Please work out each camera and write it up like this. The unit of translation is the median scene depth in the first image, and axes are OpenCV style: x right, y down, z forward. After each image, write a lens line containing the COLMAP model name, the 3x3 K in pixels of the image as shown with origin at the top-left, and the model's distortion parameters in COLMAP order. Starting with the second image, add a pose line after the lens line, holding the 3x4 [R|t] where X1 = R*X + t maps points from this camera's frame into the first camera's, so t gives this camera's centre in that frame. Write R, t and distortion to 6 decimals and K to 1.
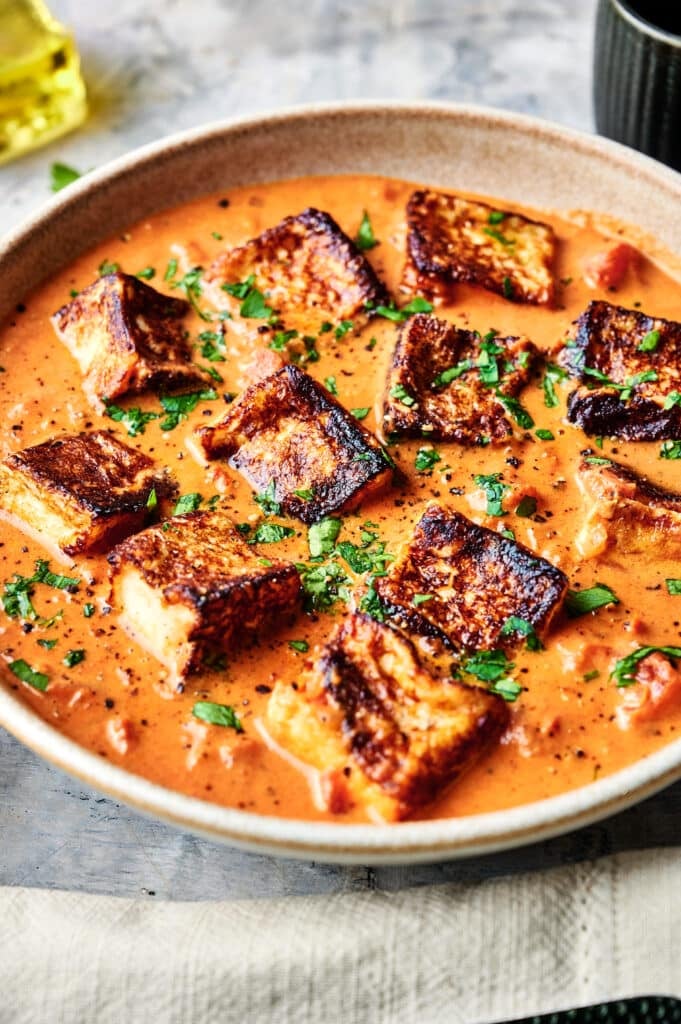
lens RADIAL K [[2036.2, 0, 340.5], [0, 2036.2, 512.0], [0, 0, 1]] dist [-0.230887, -0.139279]
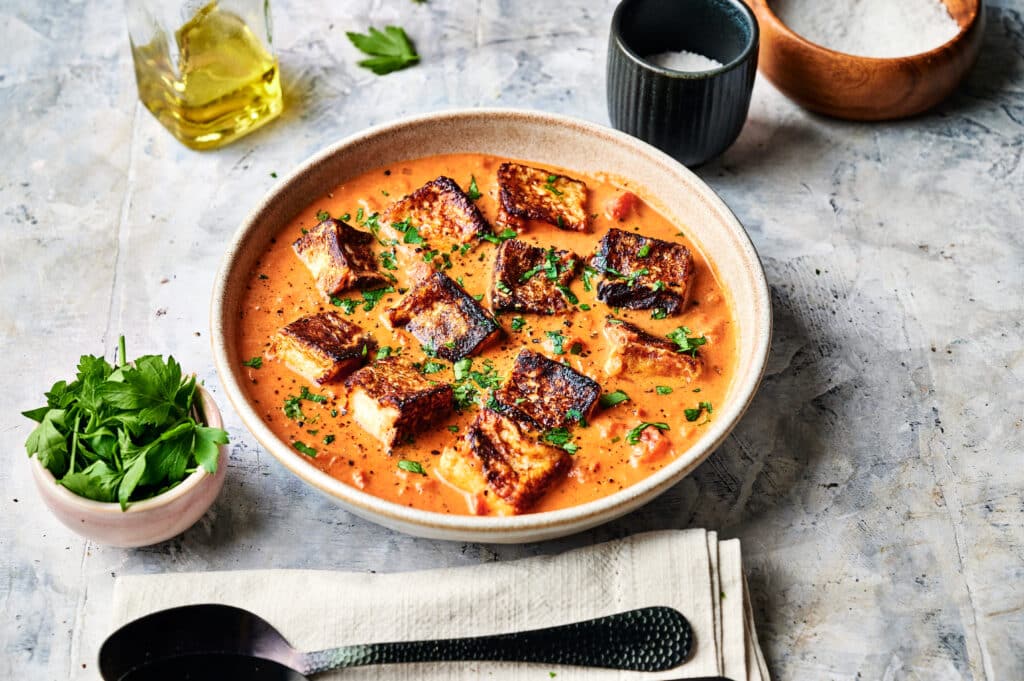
lens RADIAL K [[2036.2, 0, 512.0], [0, 2036.2, 340.5], [0, 0, 1]] dist [-0.230887, -0.139279]
pose [[0.996960, -0.028938, 0.072345, -0.092403], [0.030343, 0.999370, -0.018387, 0.021359], [-0.071768, 0.020526, 0.997210, -0.765157]]
